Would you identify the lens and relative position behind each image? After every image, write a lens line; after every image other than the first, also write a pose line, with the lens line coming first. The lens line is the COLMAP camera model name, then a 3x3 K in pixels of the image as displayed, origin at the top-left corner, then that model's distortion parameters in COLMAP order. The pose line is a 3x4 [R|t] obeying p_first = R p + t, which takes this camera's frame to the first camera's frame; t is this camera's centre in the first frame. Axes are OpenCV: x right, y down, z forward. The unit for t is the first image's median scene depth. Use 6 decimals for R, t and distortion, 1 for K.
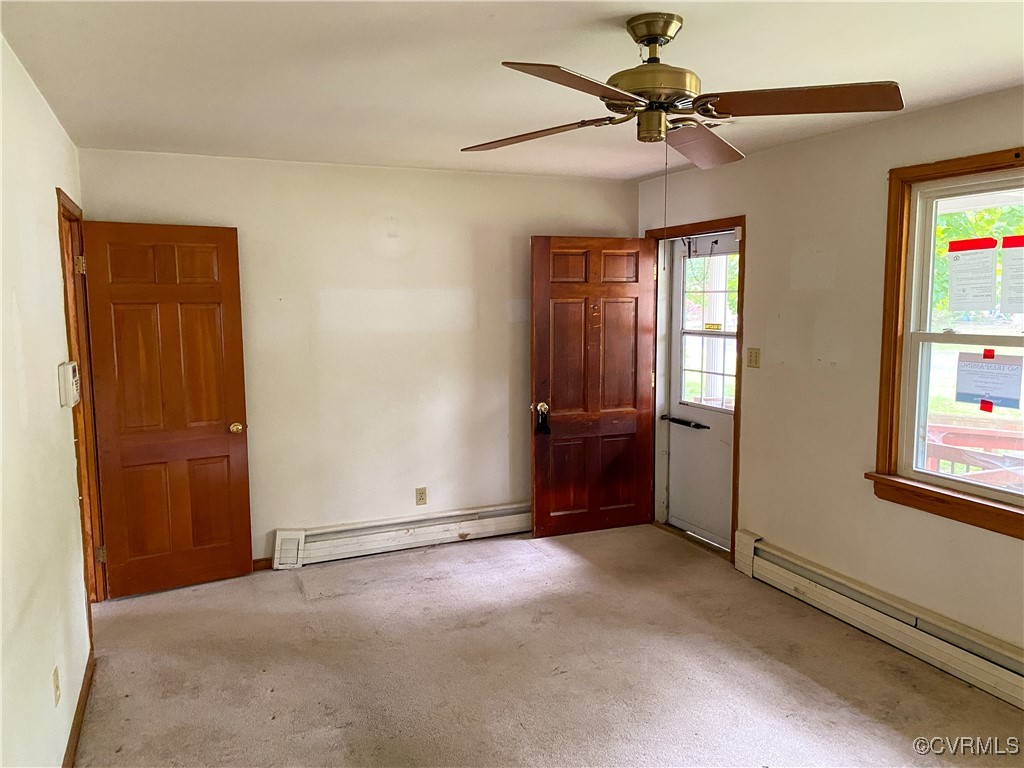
lens RADIAL K [[791.6, 0, 532.6], [0, 791.6, 381.5], [0, 0, 1]] dist [0.068214, -0.076863]
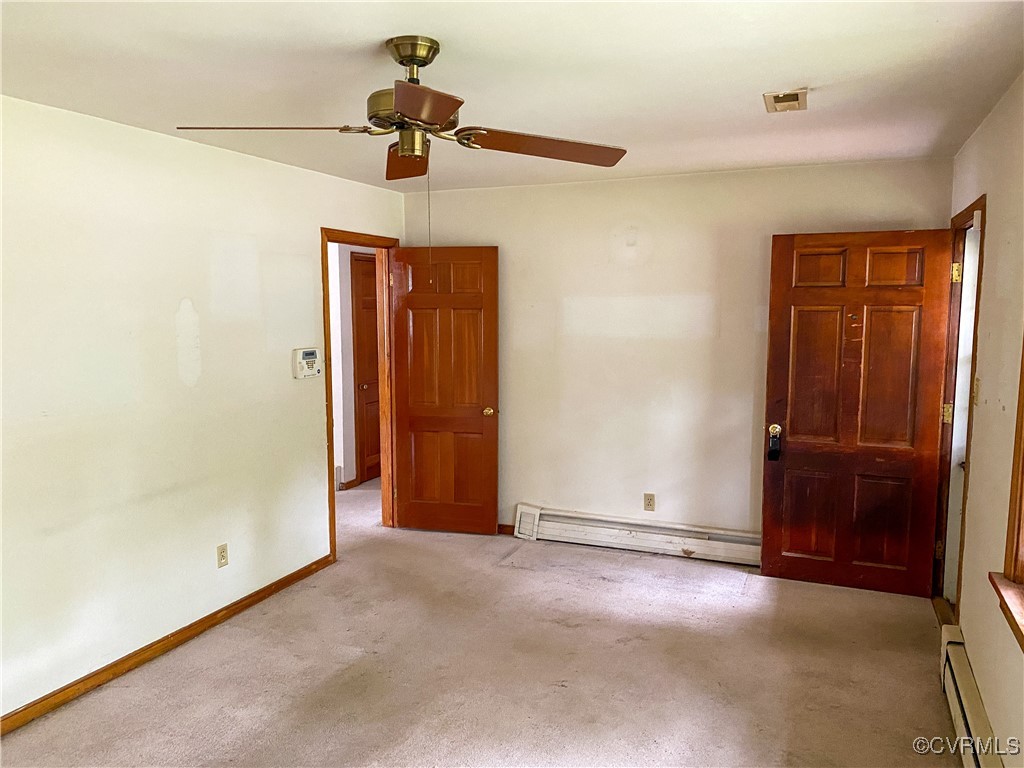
lens RADIAL K [[791.6, 0, 512.9], [0, 791.6, 387.3], [0, 0, 1]] dist [0.068214, -0.076863]
pose [[0.678916, 0.084020, -0.729392, 0.465048], [-0.082349, 0.995876, 0.038067, -0.024462], [0.729583, 0.034221, 0.683036, 0.182645]]
